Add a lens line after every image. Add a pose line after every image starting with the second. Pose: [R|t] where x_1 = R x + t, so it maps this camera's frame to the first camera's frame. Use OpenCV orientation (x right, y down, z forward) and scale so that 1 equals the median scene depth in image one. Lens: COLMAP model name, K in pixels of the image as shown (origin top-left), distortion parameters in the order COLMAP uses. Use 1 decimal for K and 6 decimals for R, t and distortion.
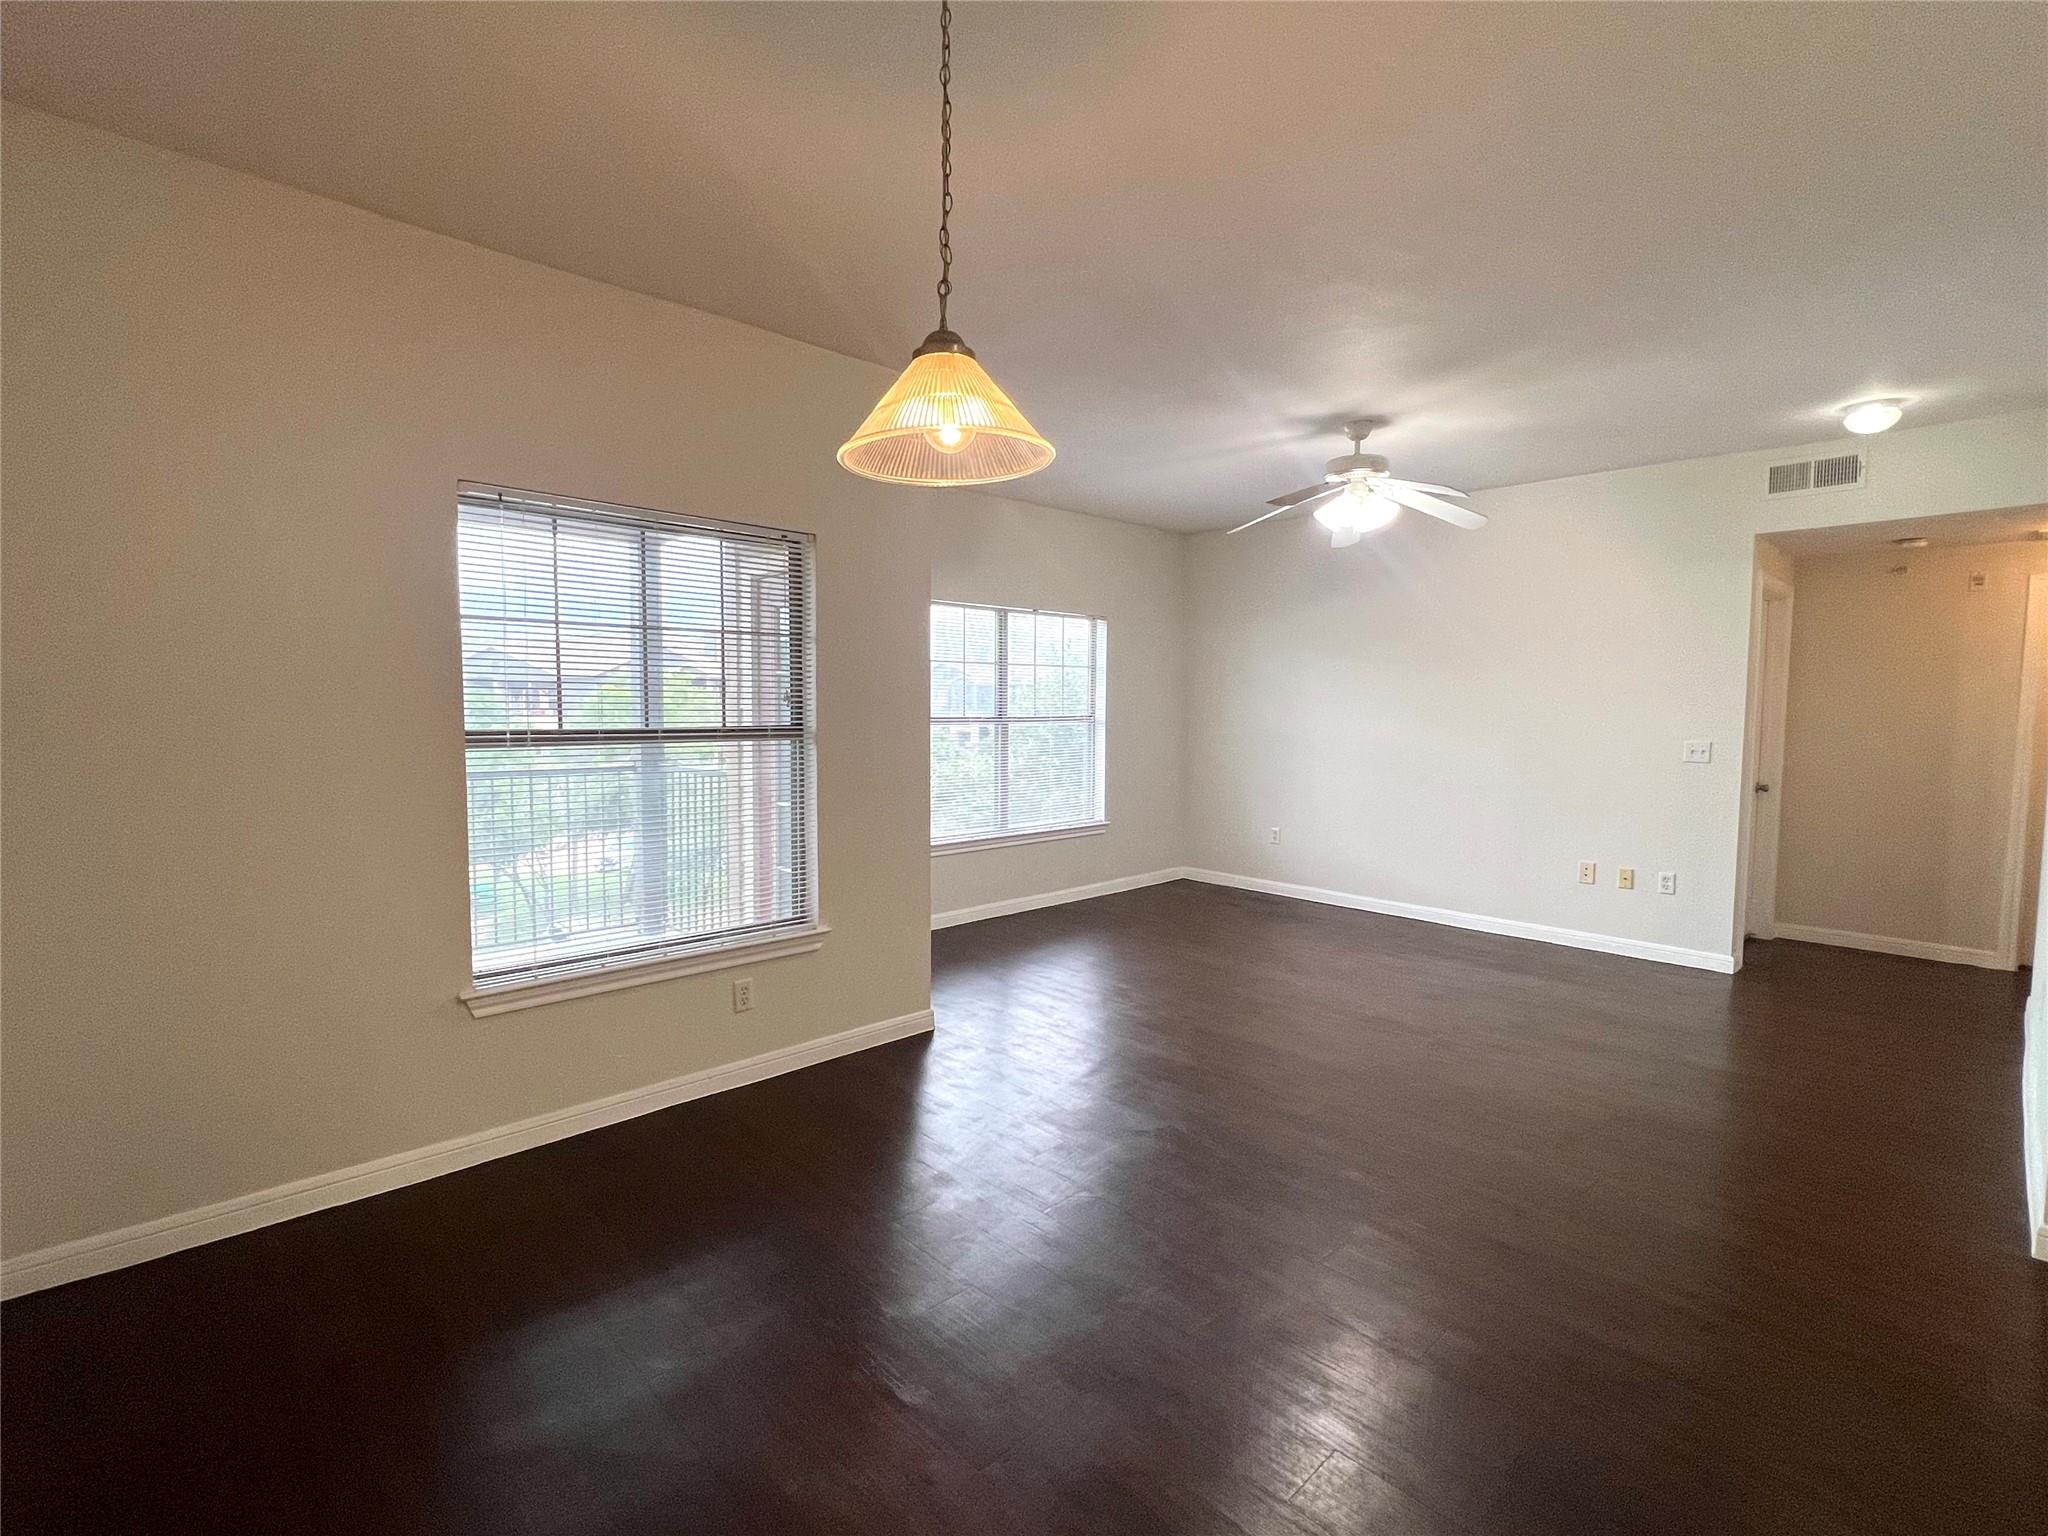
lens RADIAL K [[941.3, 0, 1022.9], [0, 941.3, 767.9], [0, 0, 1]] dist [0.003829, -0.000164]
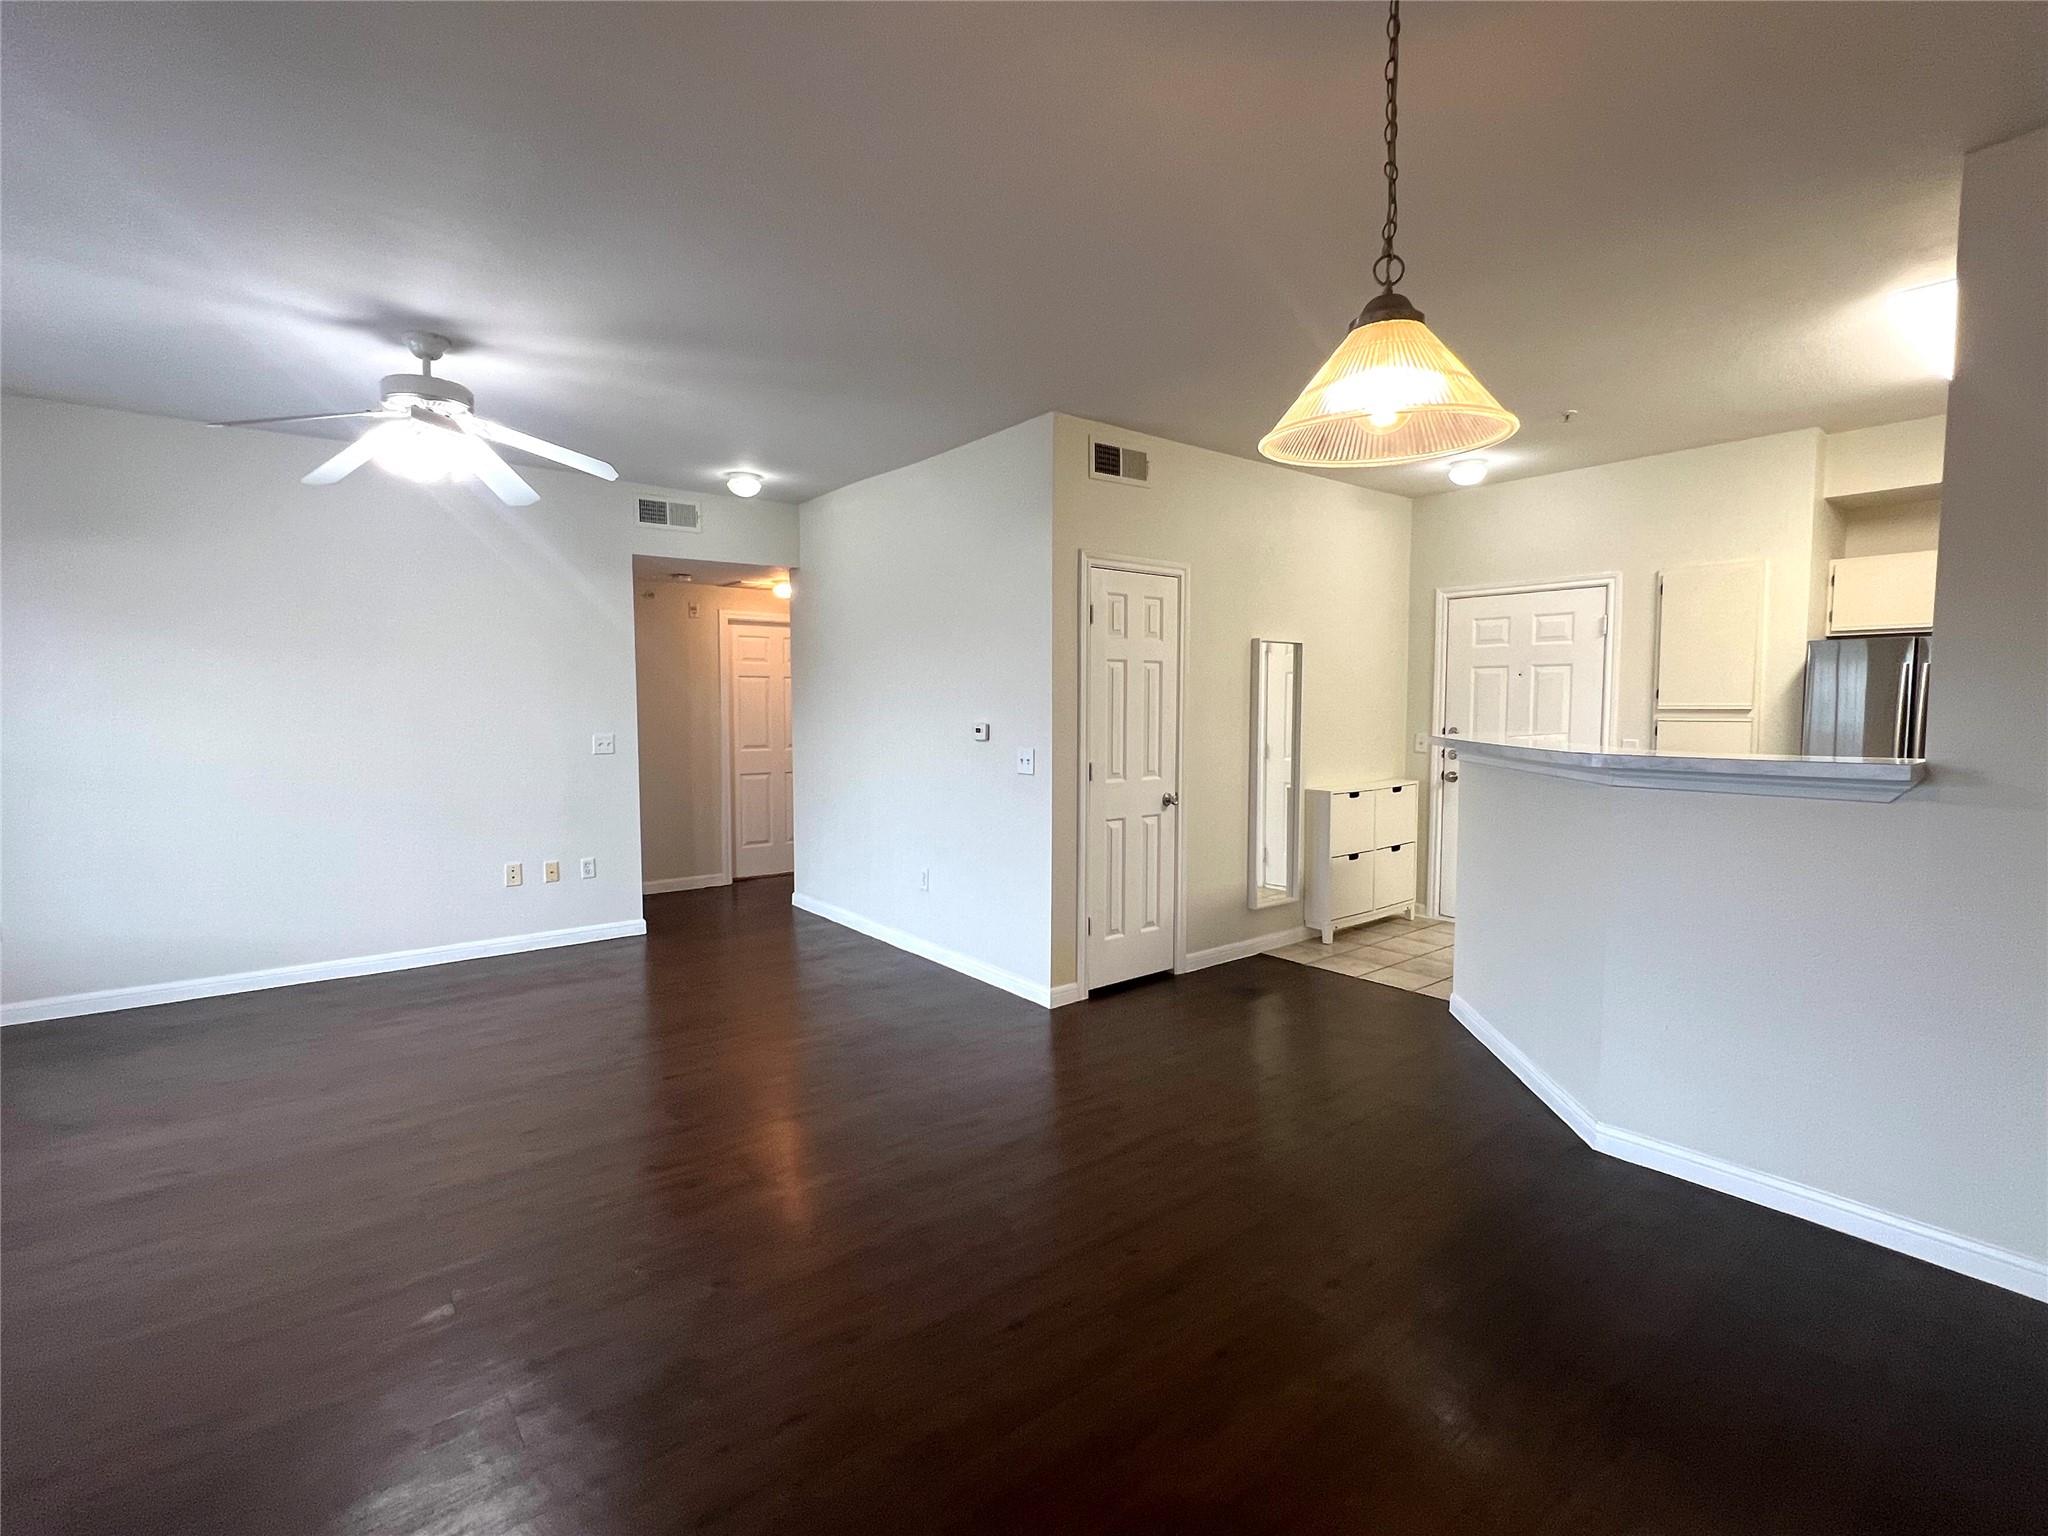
lens RADIAL K [[941.3, 0, 1013.9], [0, 941.3, 758.2], [0, 0, 1]] dist [0.003829, -0.000164]
pose [[0.111200, -0.067186, 0.991524, -0.325666], [0.074567, 0.995464, 0.059090, -0.030091], [-0.990997, 0.067364, 0.115706, 0.403082]]
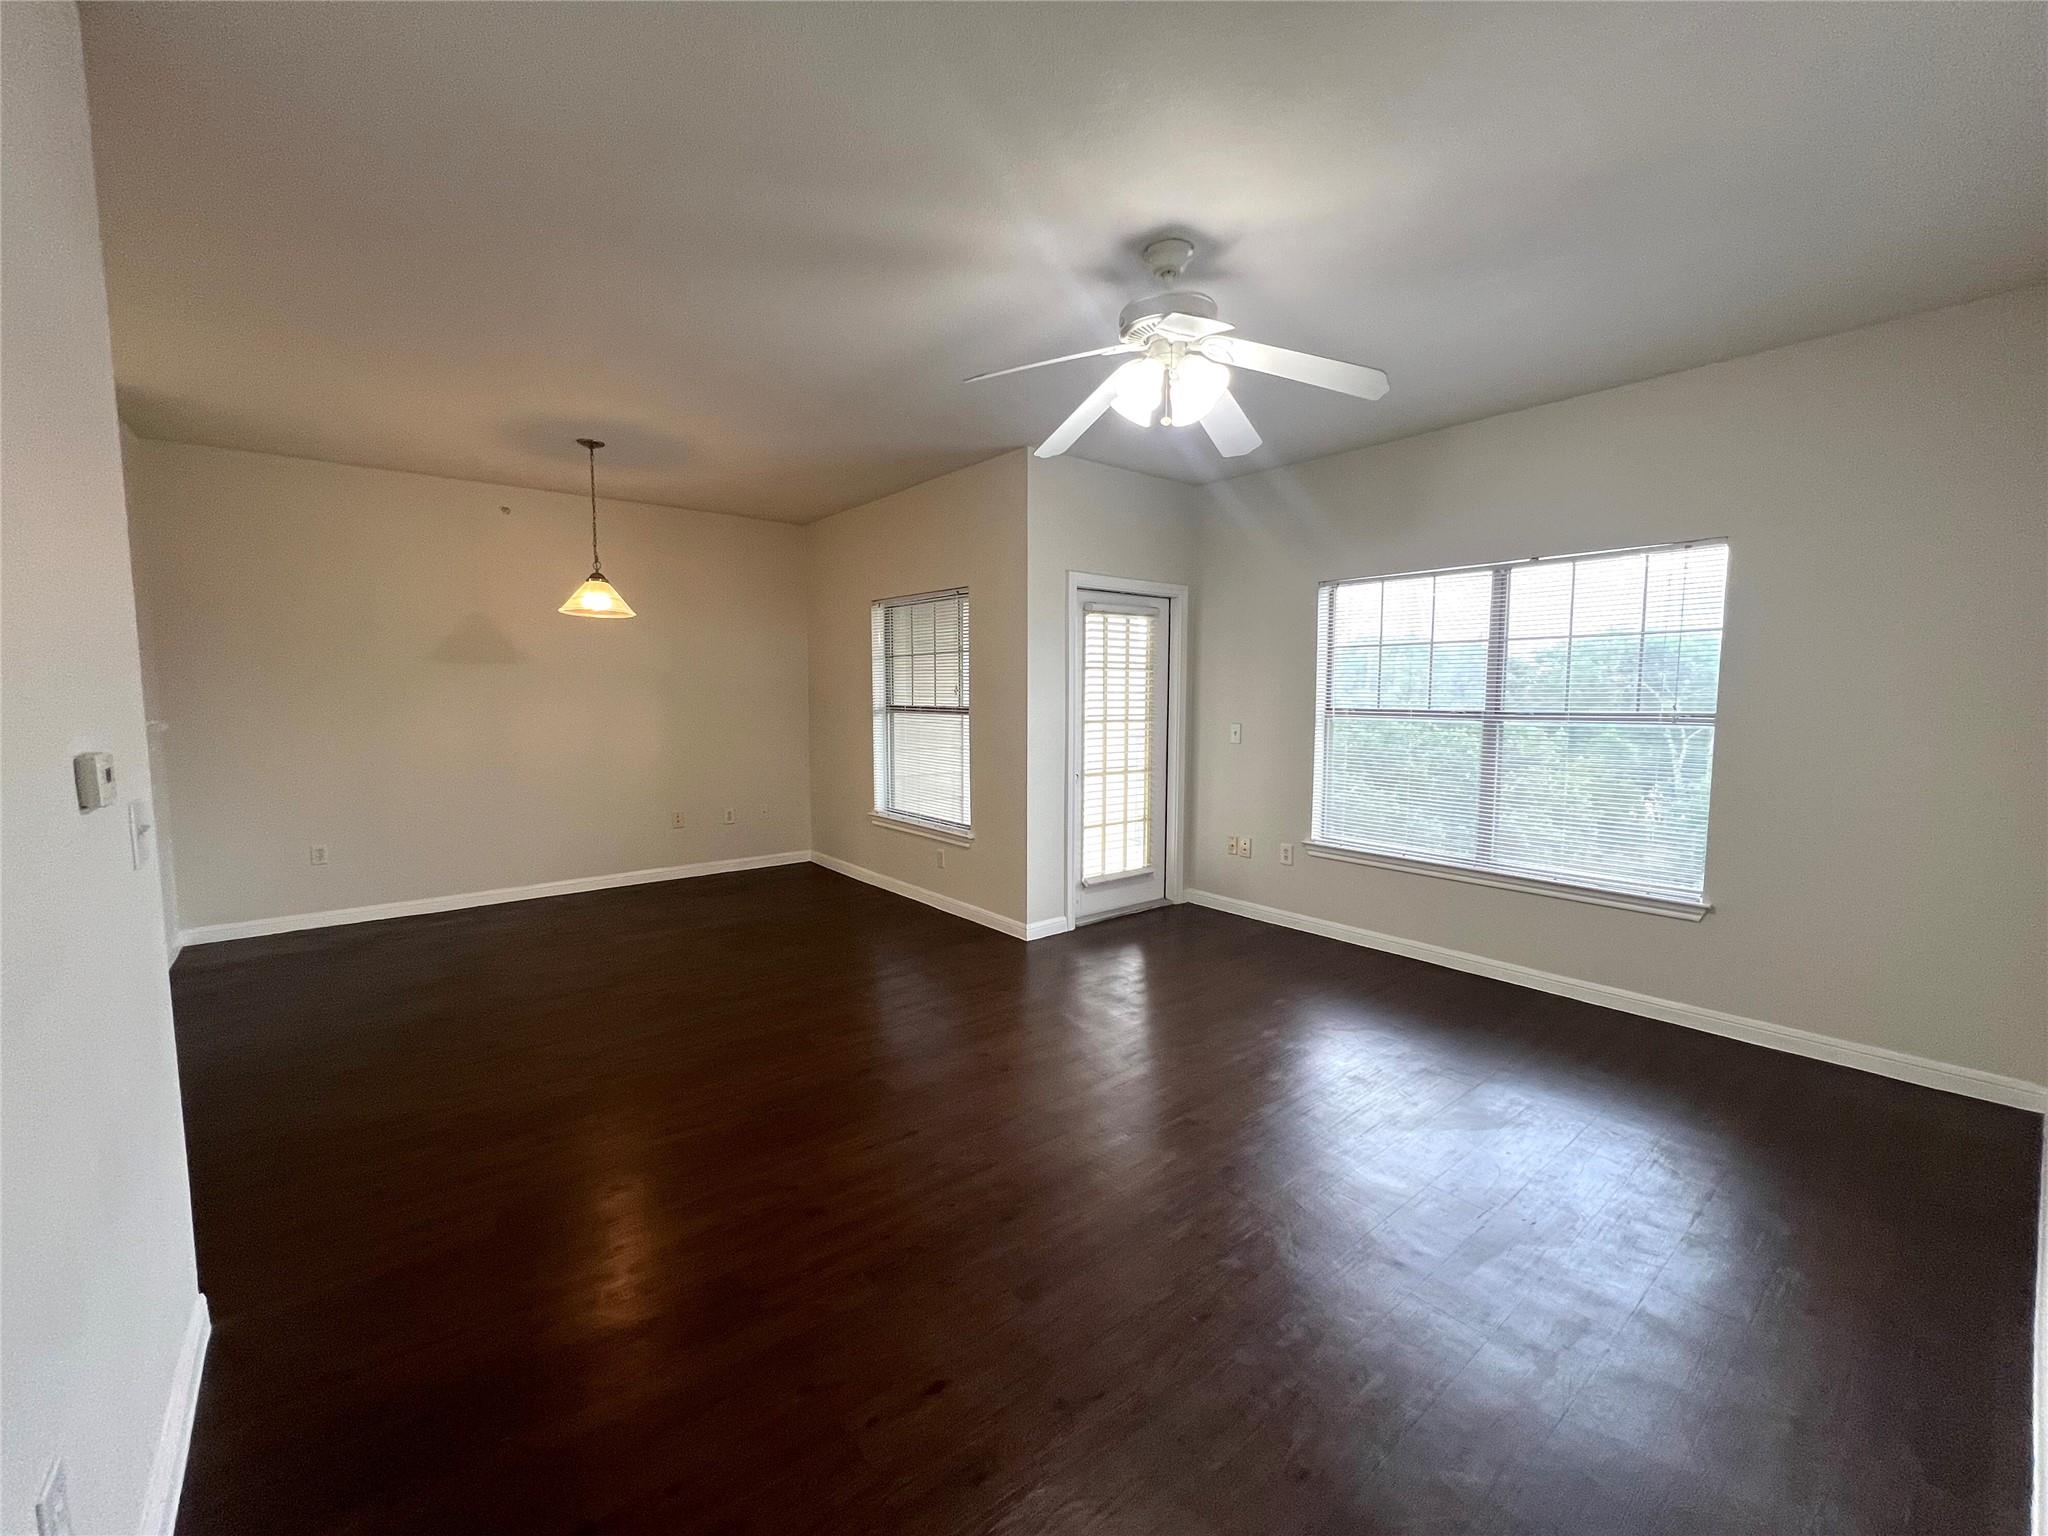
lens RADIAL K [[840.2, 0, 1023.5], [0, 840.2, 764.6], [0, 0, 1]] dist [0.002169, 0.001267]
pose [[-0.072078, 0.079288, -0.994243, 0.841468], [-0.071446, 0.993864, 0.084437, -0.052247], [0.994837, 0.077121, -0.065971, 0.846833]]
